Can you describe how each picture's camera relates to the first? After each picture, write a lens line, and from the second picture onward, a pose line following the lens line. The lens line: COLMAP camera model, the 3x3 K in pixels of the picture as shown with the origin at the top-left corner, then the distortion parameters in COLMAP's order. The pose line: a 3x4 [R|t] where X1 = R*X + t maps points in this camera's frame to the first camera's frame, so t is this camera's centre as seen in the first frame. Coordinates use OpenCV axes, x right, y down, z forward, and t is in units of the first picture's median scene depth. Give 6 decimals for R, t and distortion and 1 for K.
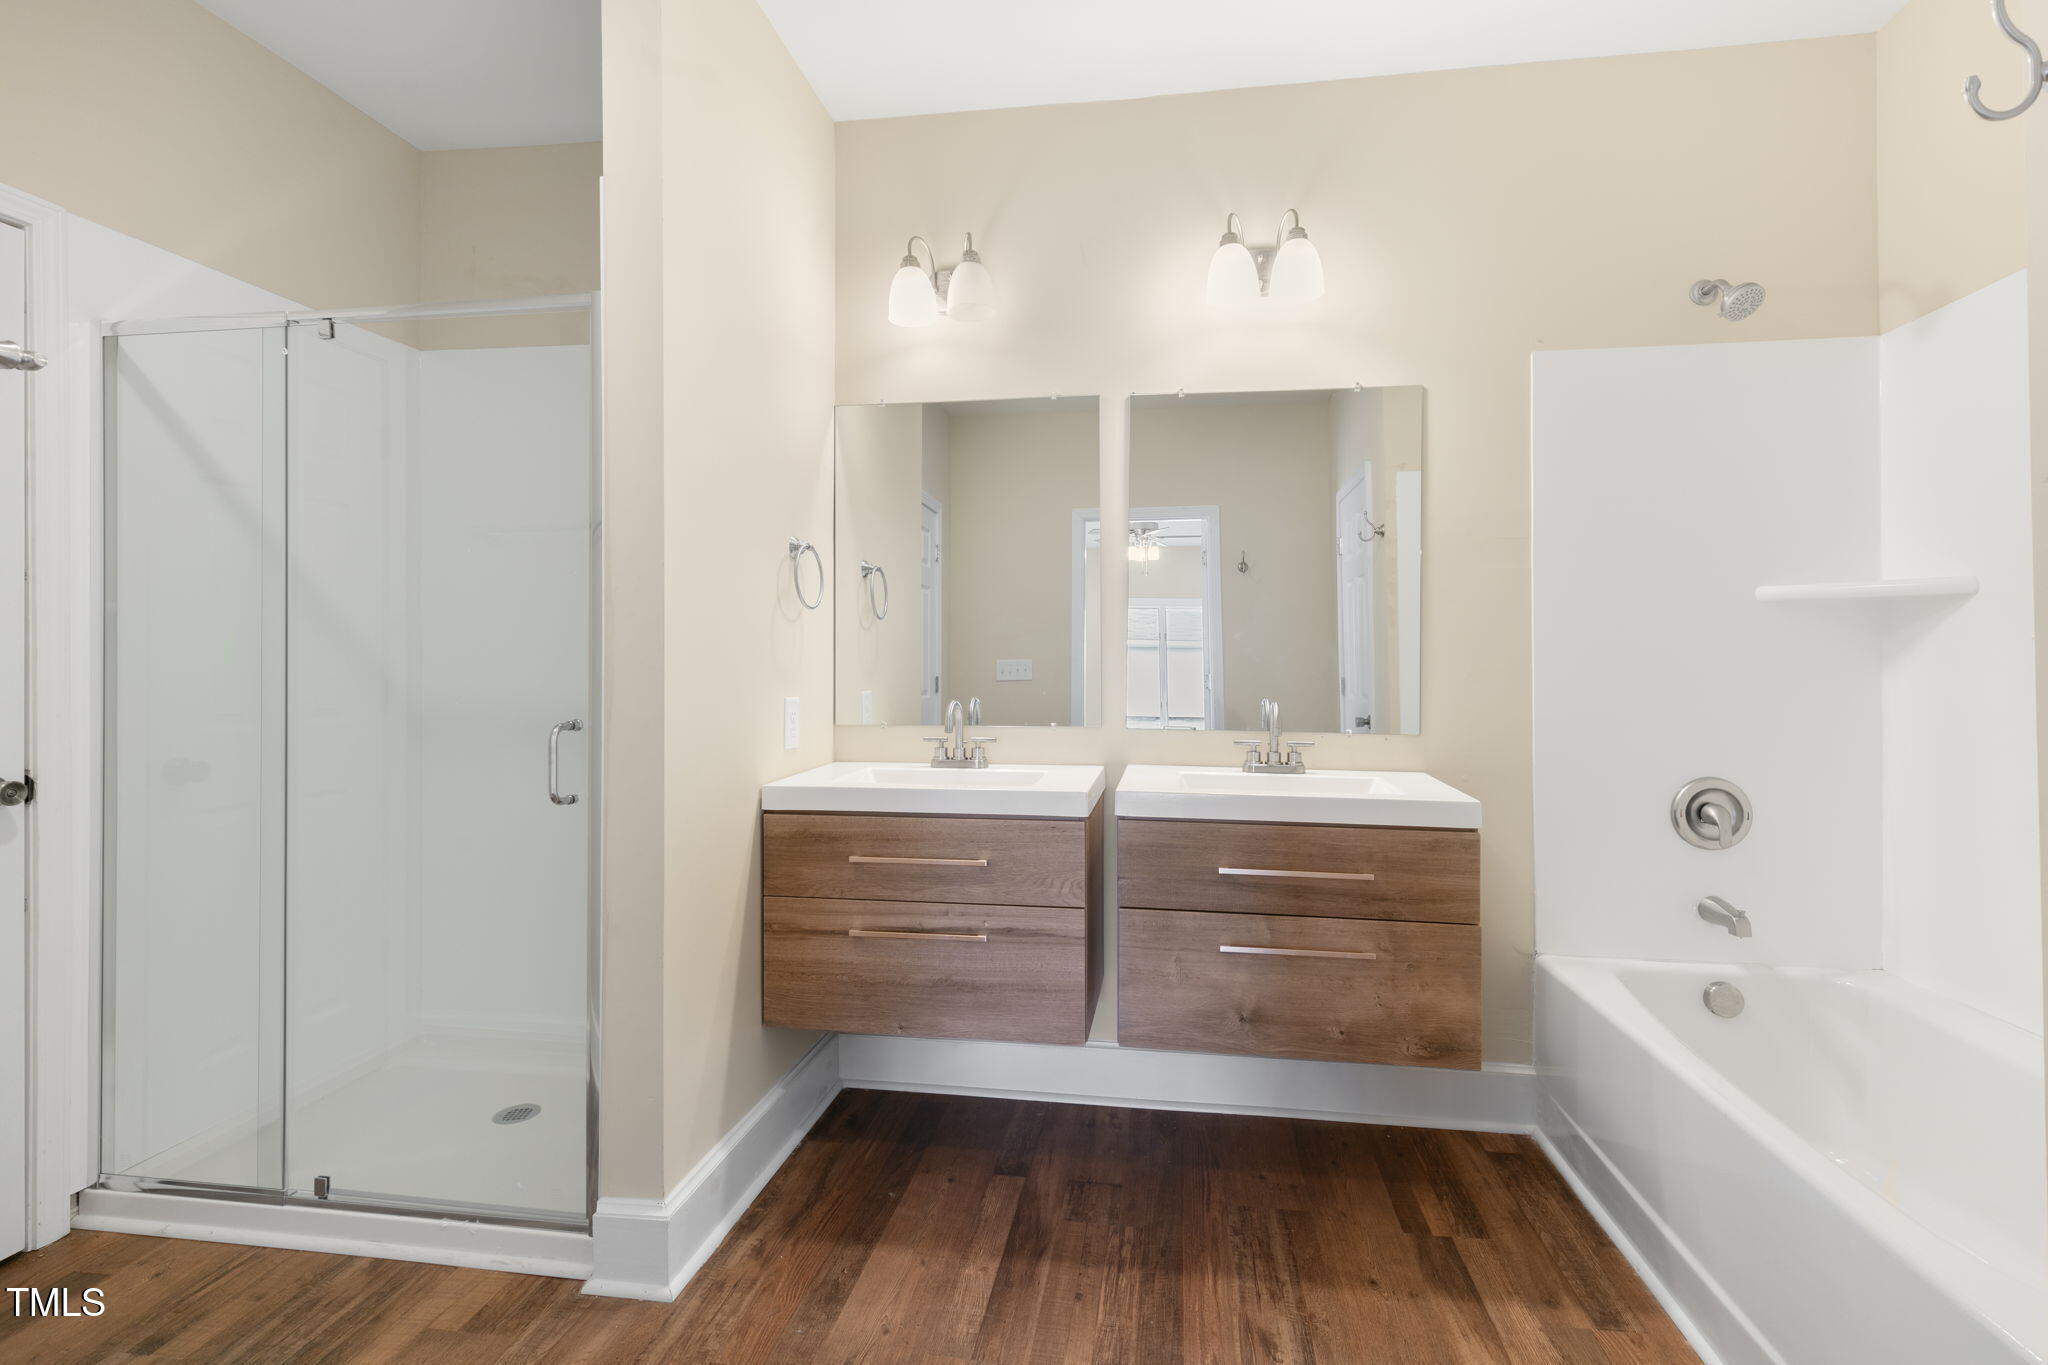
lens RADIAL K [[950.7, 0, 1025.9], [0, 950.7, 685.9], [0, 0, 1]] dist [-0.000990, -0.000610]
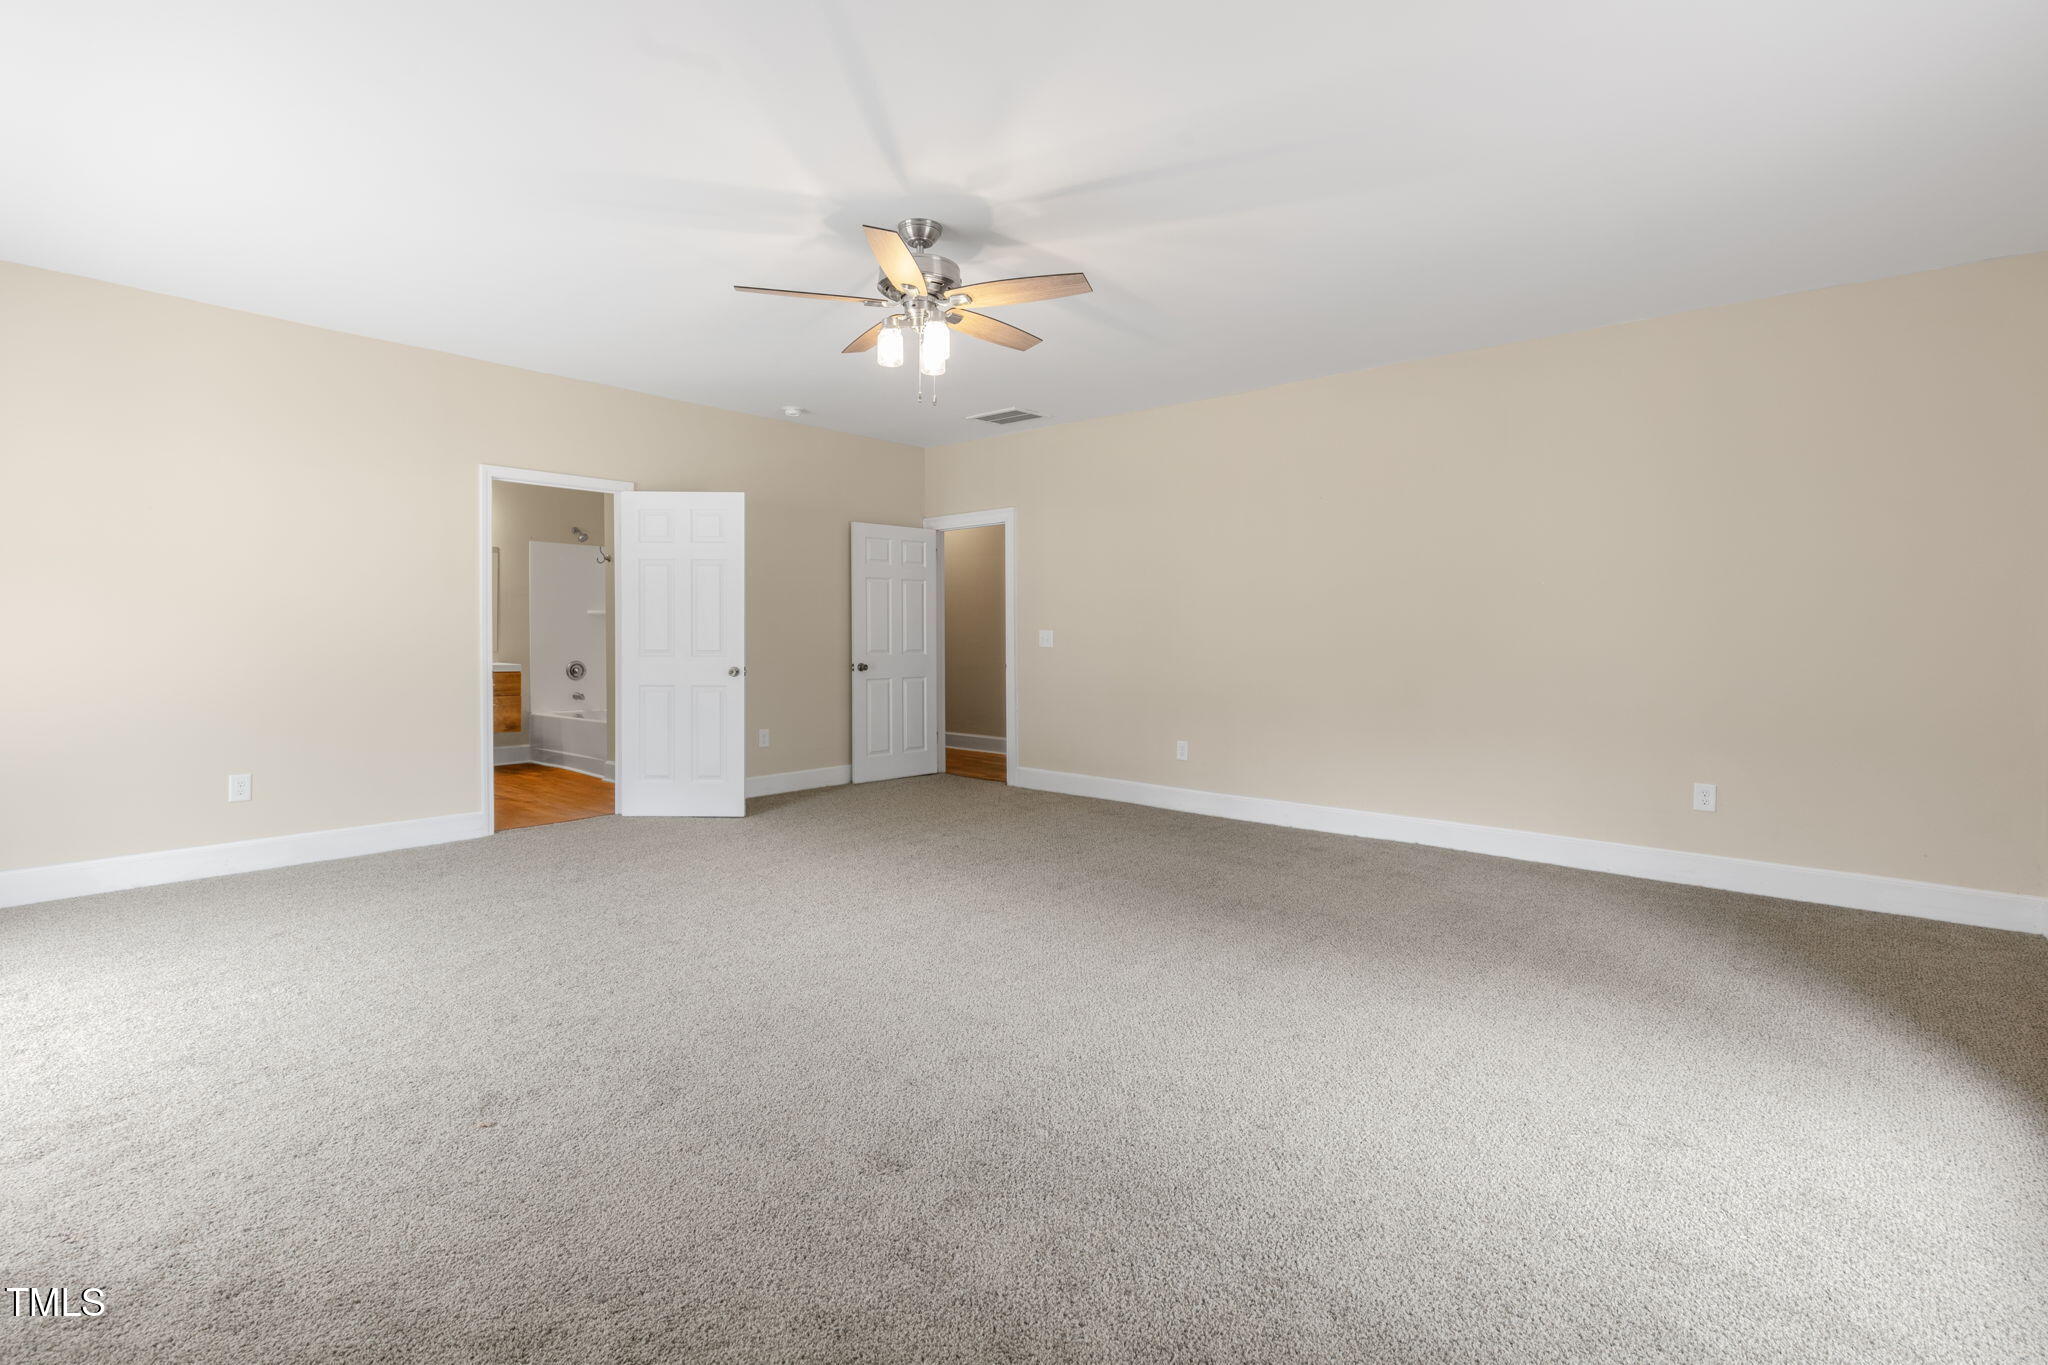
lens RADIAL K [[950.7, 0, 1021.0], [0, 950.7, 672.6], [0, 0, 1]] dist [-0.000990, -0.000610]
pose [[0.530267, -0.018663, 0.847625, -1.448686], [-0.006333, 0.999643, 0.025972, 0.023395], [-0.847807, -0.019140, 0.529959, -2.341129]]
